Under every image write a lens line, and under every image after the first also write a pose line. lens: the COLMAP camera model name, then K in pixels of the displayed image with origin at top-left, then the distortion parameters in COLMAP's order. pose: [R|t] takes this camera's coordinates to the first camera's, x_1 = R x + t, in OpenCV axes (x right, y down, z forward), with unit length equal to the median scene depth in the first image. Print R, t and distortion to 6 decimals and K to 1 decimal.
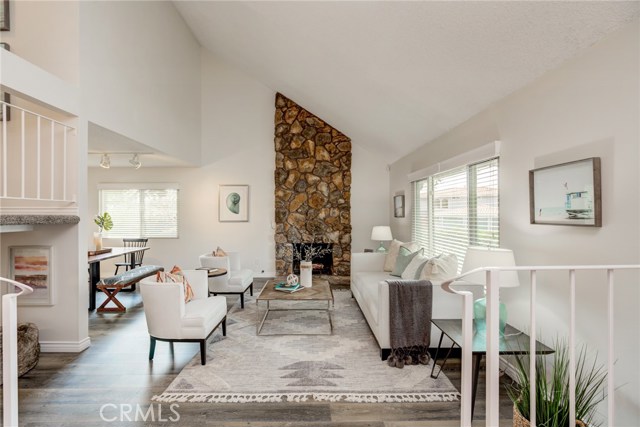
lens RADIAL K [[291.3, 0, 320.0], [0, 291.3, 214.1], [0, 0, 1]] dist [-0.008498, 0.000811]
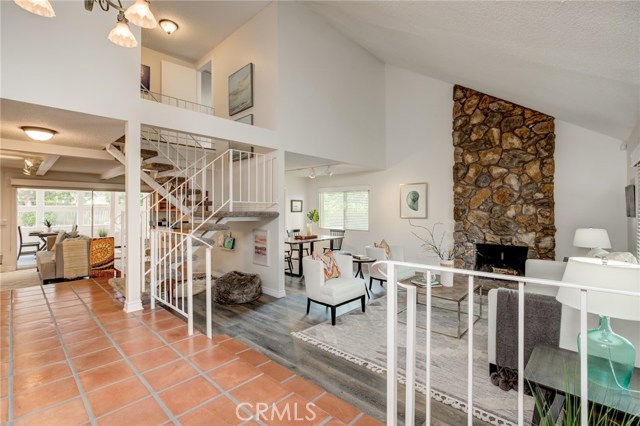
lens RADIAL K [[291.3, 0, 321.0], [0, 291.3, 209.9], [0, 0, 1]] dist [-0.008498, 0.000811]
pose [[0.731929, 0.003534, -0.681372, 0.182616], [-0.004362, 0.999990, 0.000502, -0.002927], [0.681367, 0.002605, 0.731937, -0.004003]]
